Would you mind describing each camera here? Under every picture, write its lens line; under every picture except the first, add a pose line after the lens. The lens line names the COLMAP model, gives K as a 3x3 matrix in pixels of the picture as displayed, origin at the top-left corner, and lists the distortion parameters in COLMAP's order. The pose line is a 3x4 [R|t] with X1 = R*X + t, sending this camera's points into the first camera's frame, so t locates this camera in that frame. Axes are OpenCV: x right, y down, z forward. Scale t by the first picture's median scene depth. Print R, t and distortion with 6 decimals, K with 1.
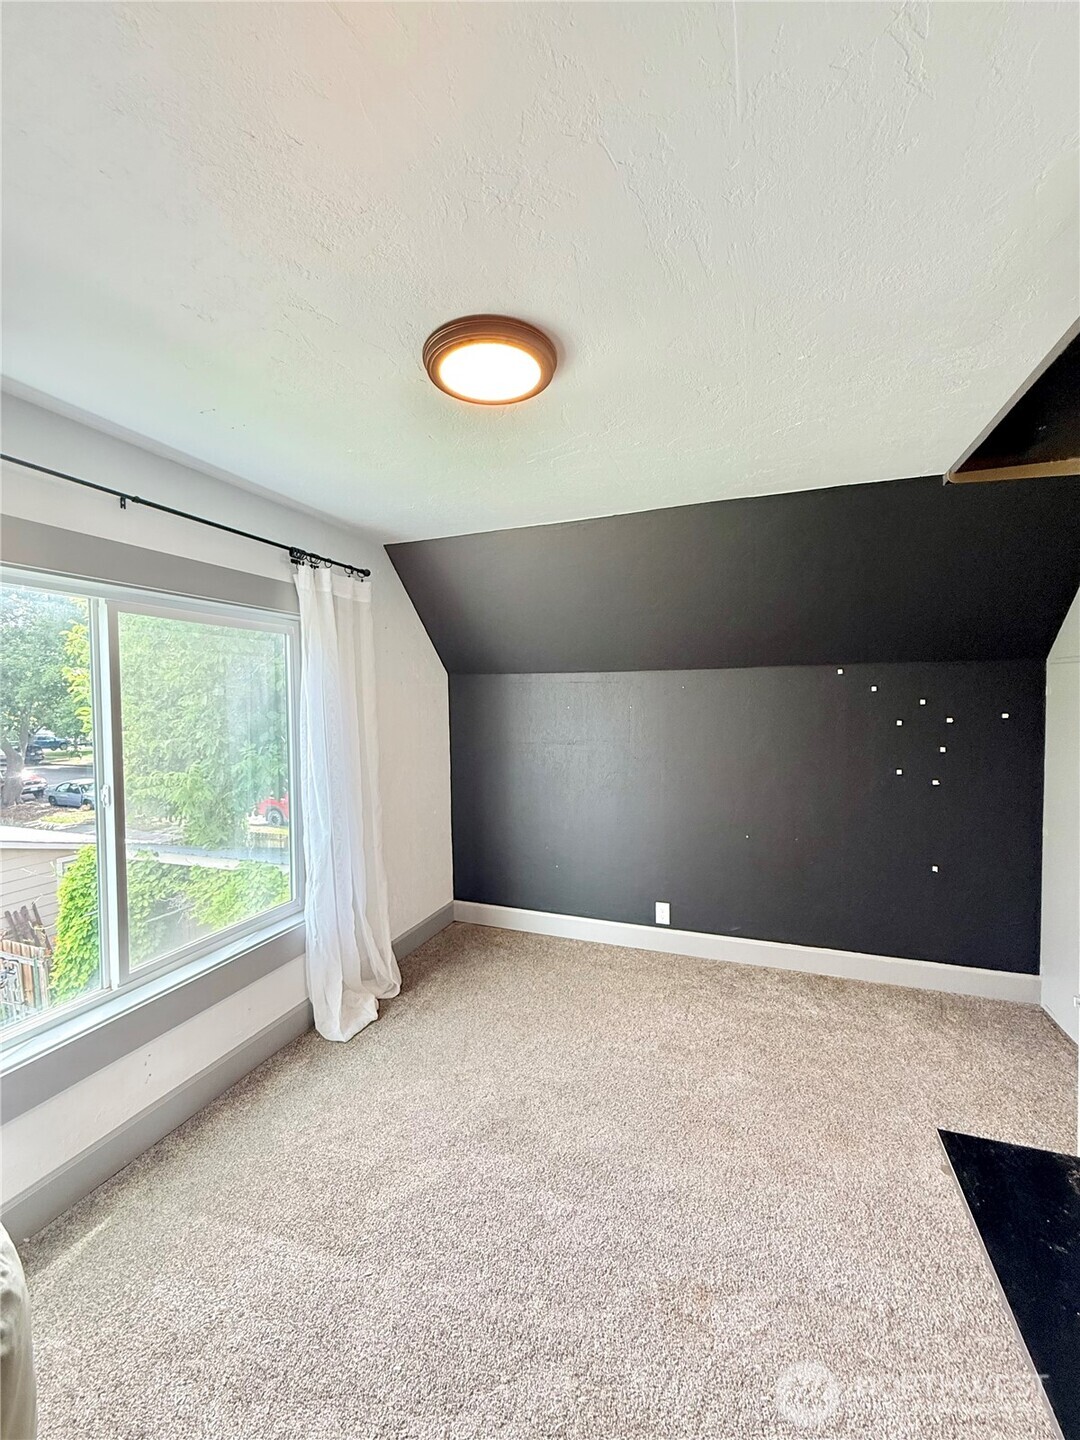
lens RADIAL K [[575.3, 0, 541.4], [0, 575.3, 714.4], [0, 0, 1]] dist [0.000207, -0.000019]
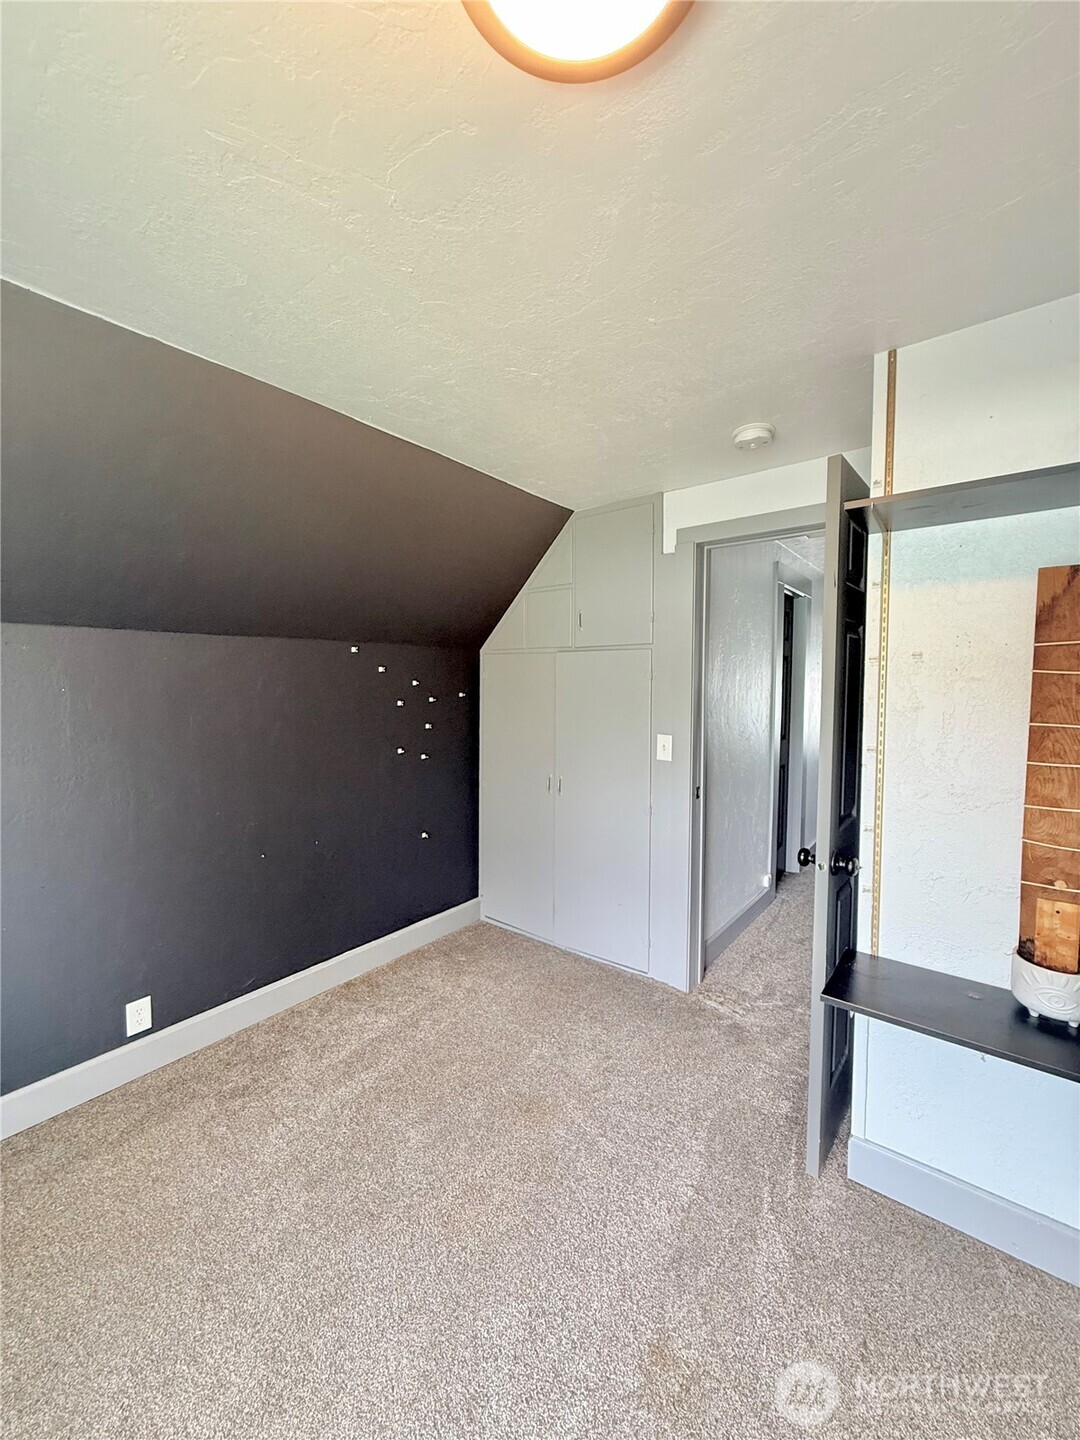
lens RADIAL K [[575.3, 0, 541.4], [0, 575.3, 714.4], [0, 0, 1]] dist [0.000207, -0.000019]
pose [[0.305209, -0.043006, 0.951314, -0.273433], [0.021197, 0.999039, 0.038362, 0.000544], [-0.952050, 0.008456, 0.305827, 0.434872]]
